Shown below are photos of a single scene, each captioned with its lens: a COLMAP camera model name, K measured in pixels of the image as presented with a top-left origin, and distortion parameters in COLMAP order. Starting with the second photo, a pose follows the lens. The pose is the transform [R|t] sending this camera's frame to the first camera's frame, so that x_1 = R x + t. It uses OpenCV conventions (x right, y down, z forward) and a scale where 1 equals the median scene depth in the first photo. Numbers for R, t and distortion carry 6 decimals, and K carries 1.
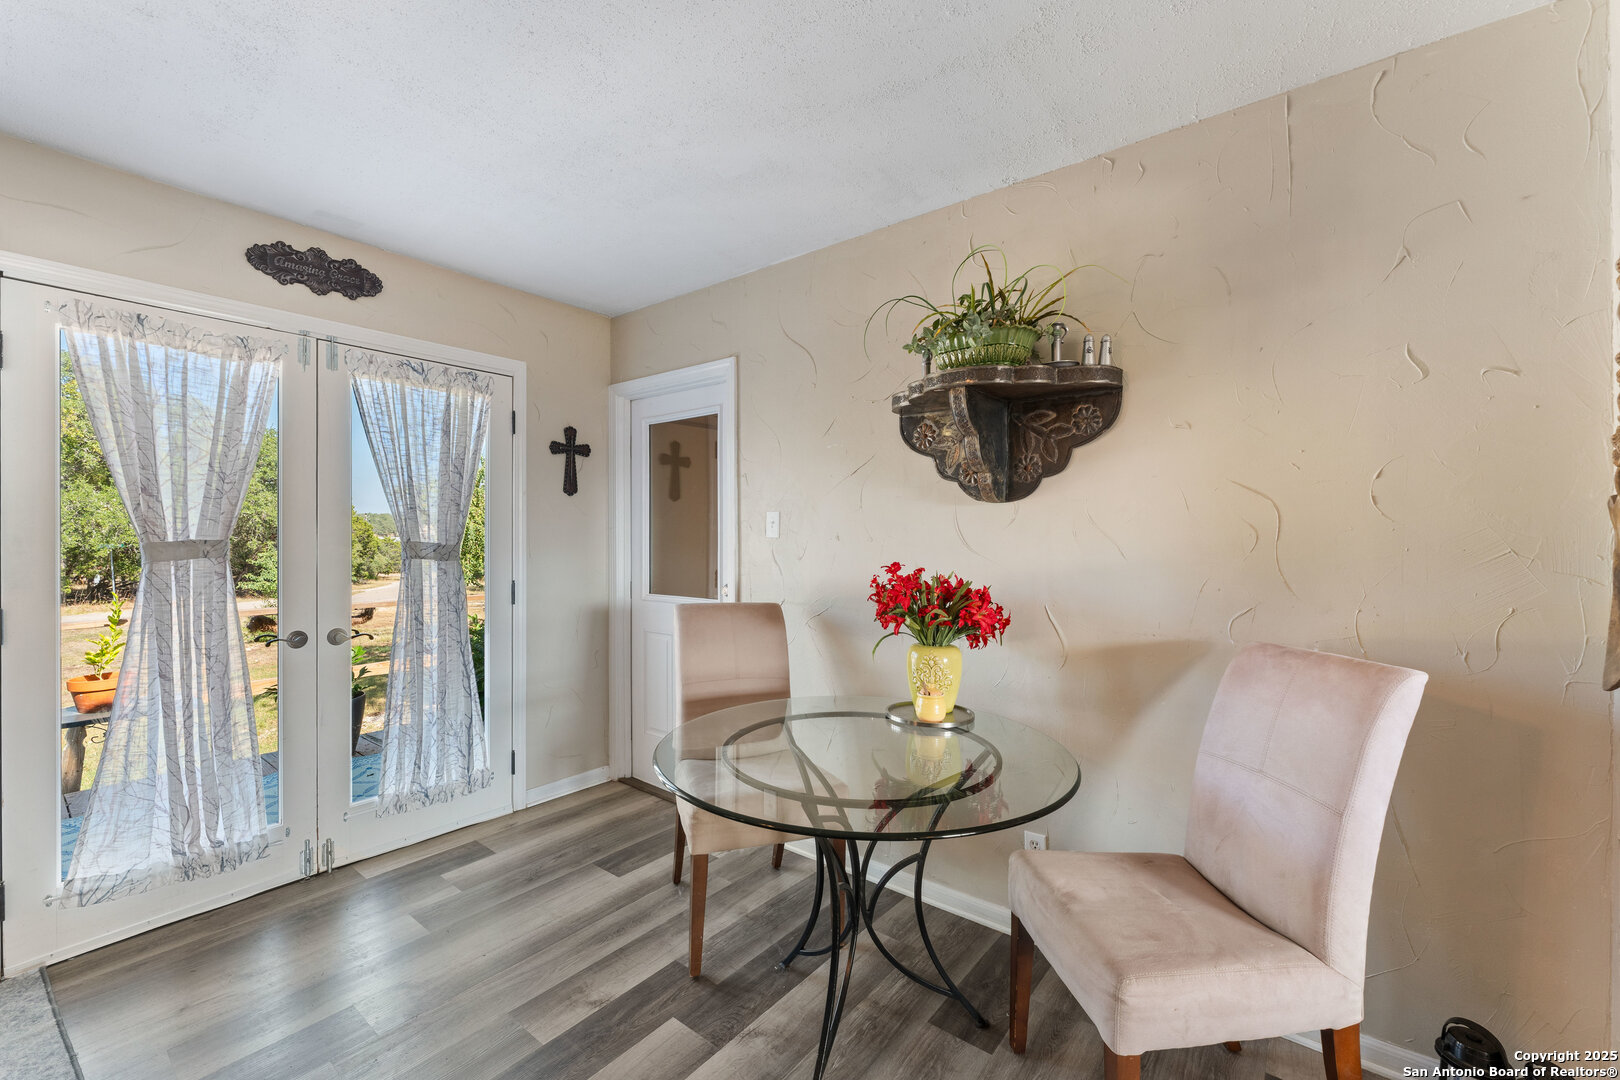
lens RADIAL K [[659.1, 0, 815.7], [0, 659.1, 539.7], [0, 0, 1]] dist [-0.001884, 0.000221]
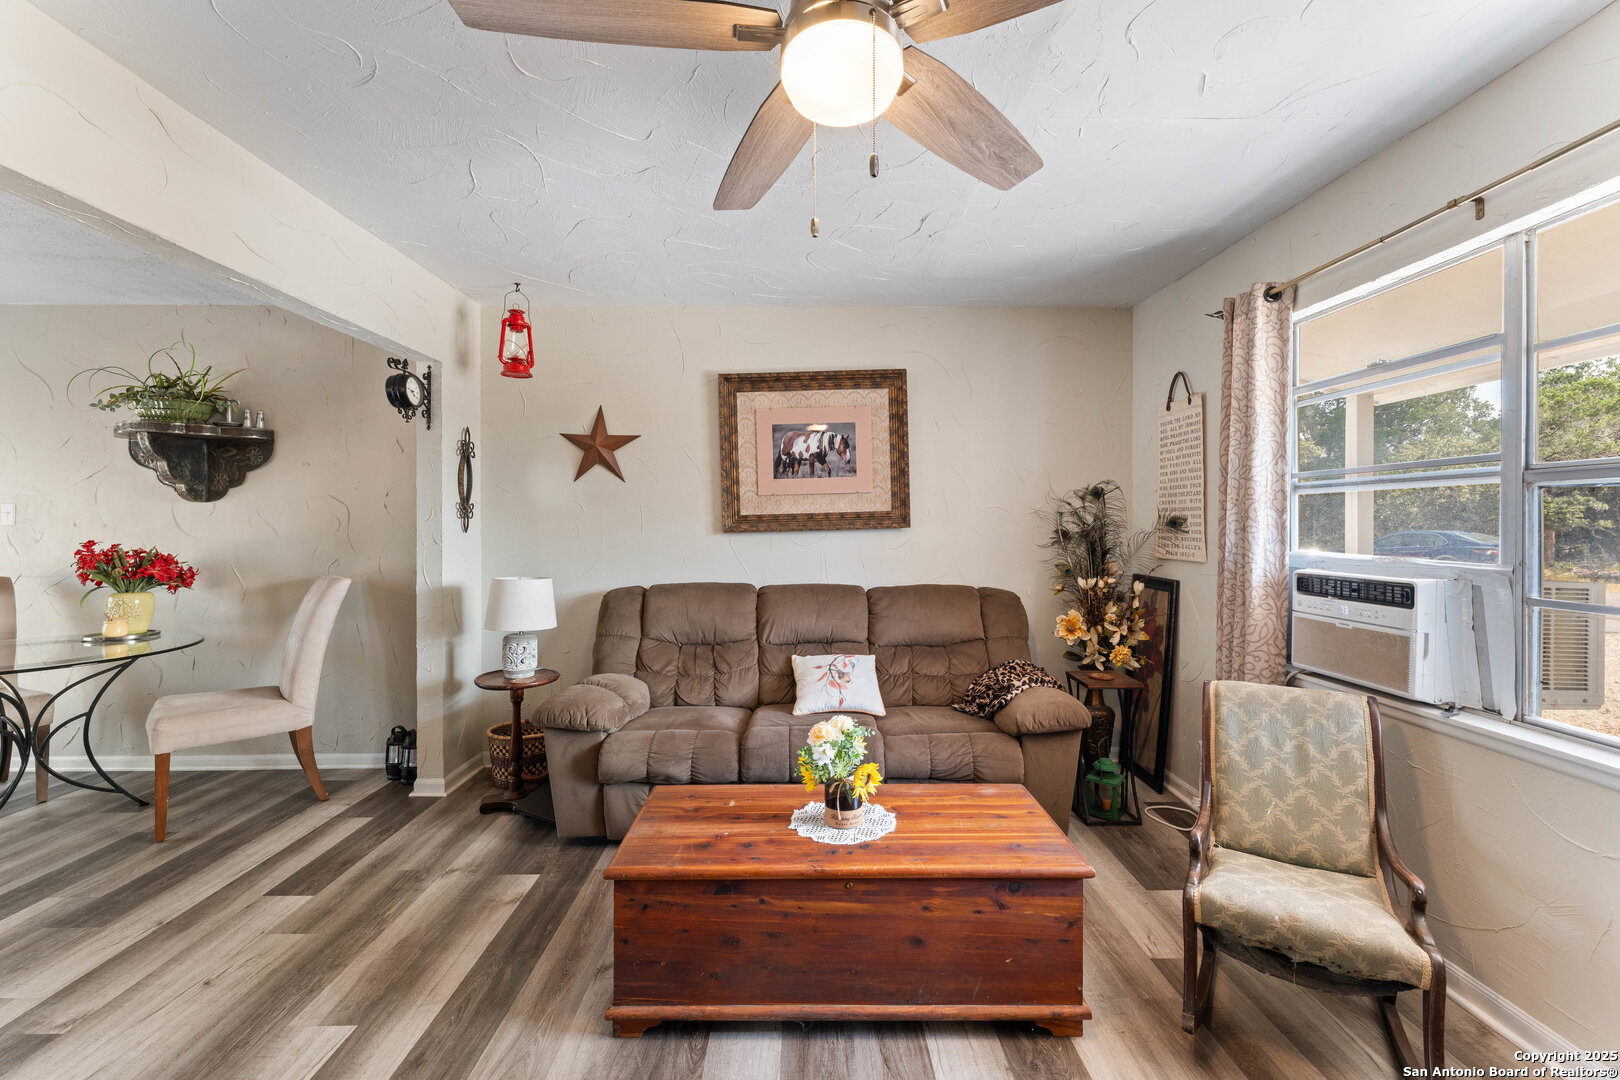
lens RADIAL K [[659.1, 0, 822.1], [0, 659.1, 524.3], [0, 0, 1]] dist [-0.001884, 0.000221]
pose [[0.774941, -0.007973, 0.631983, 0.469482], [0.005774, 0.999968, 0.005535, -0.003791], [-0.632007, -0.000640, 0.774962, -1.280372]]
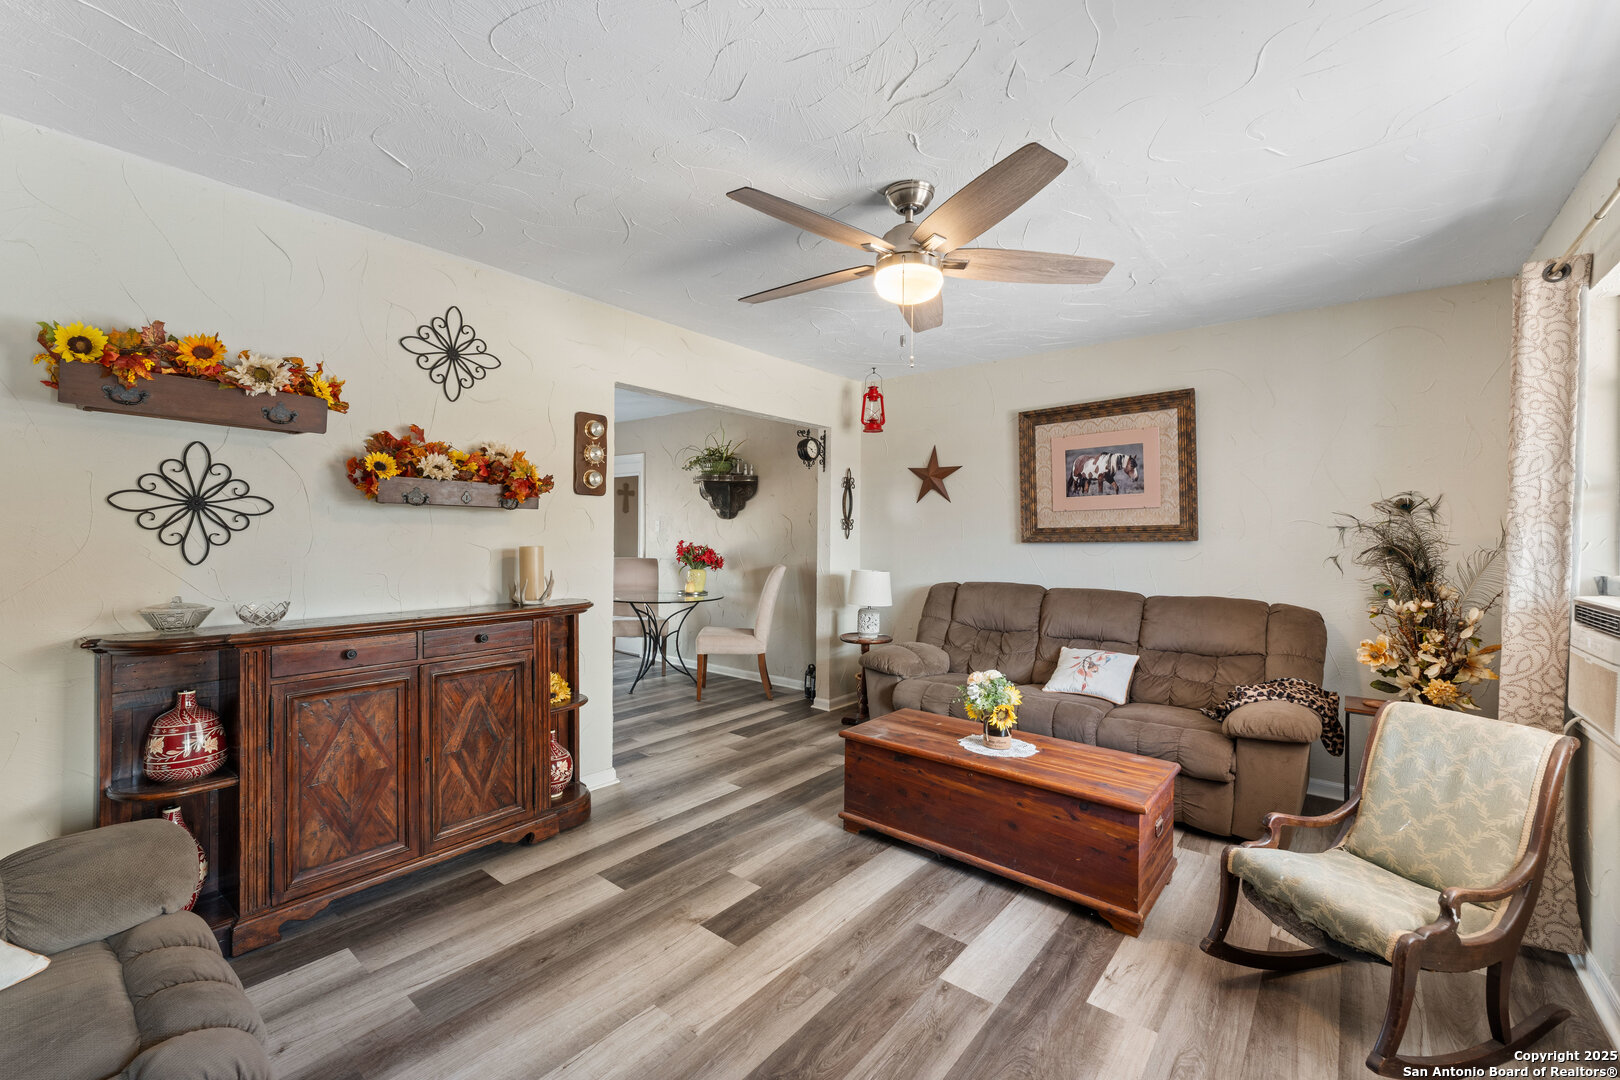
lens RADIAL K [[659.1, 0, 813.9], [0, 659.1, 530.3], [0, 0, 1]] dist [-0.001884, 0.000221]
pose [[0.999949, 0.003794, -0.009376, 0.718015], [-0.003829, 0.999986, -0.003753, -0.002237], [0.009362, 0.003789, 0.999949, -1.882553]]
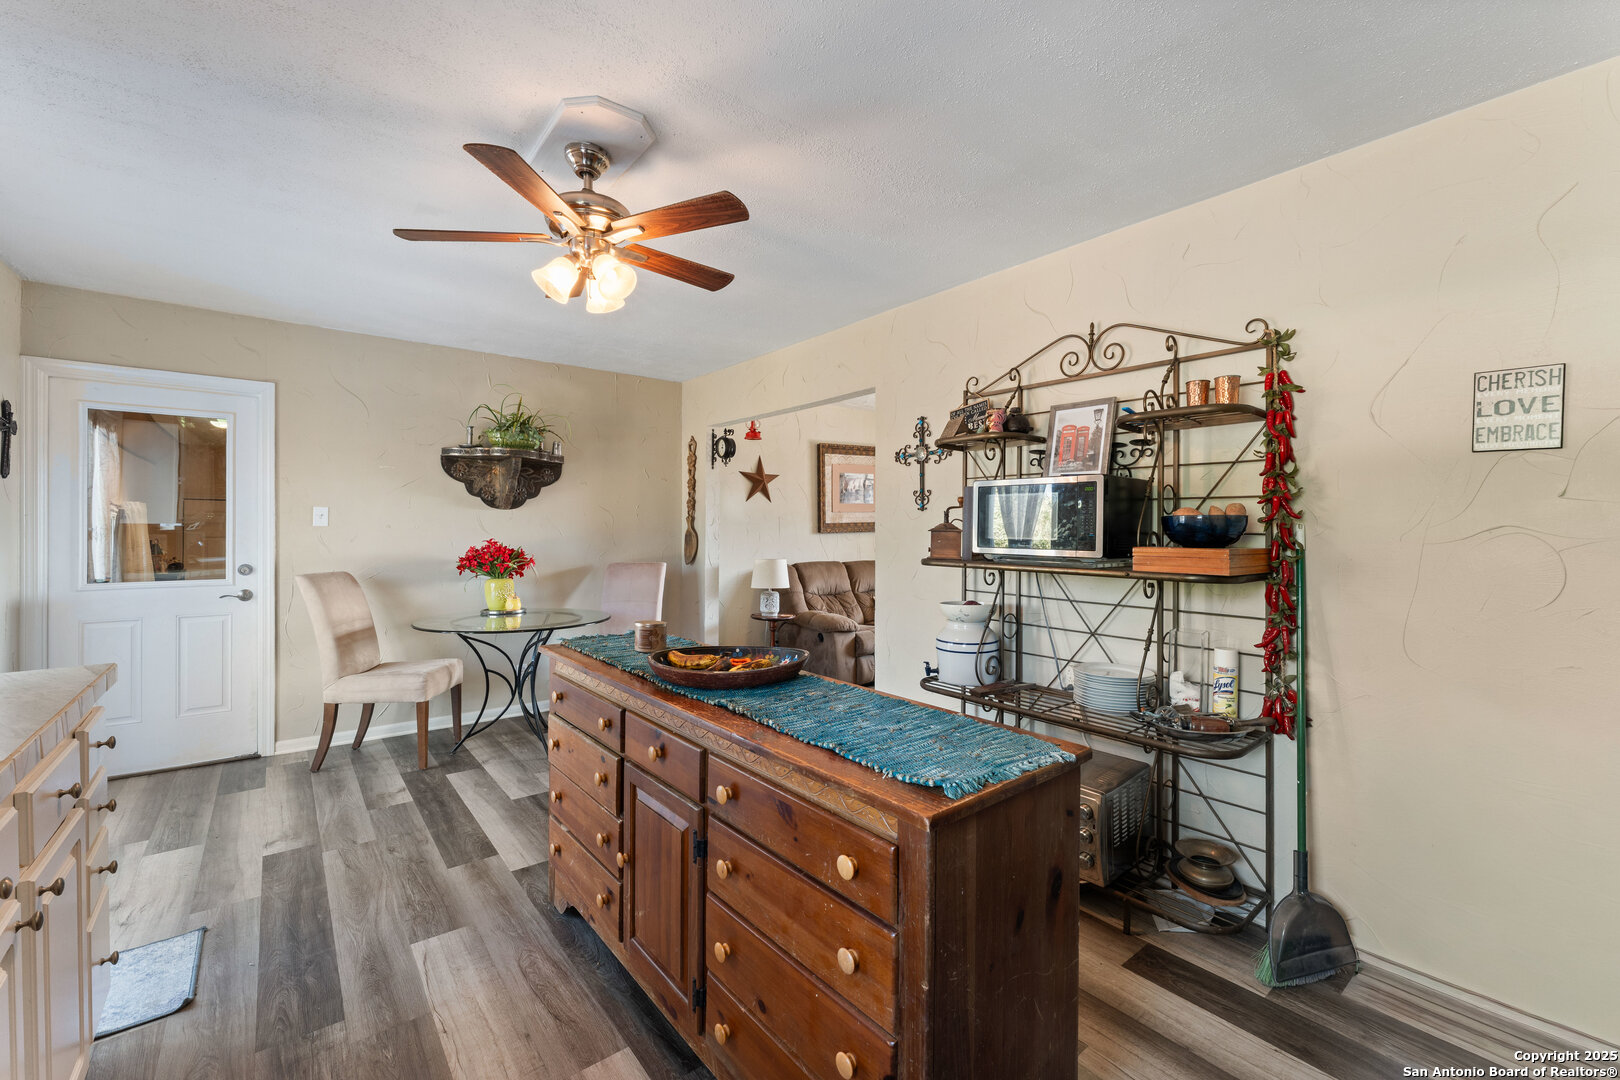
lens RADIAL K [[659.1, 0, 811.5], [0, 659.1, 533.3], [0, 0, 1]] dist [-0.001884, 0.000221]
pose [[0.227065, -0.005872, 0.973862, -1.616750], [0.004014, 0.999979, 0.005094, 0.011837], [-0.973871, 0.002752, 0.227084, -0.421920]]
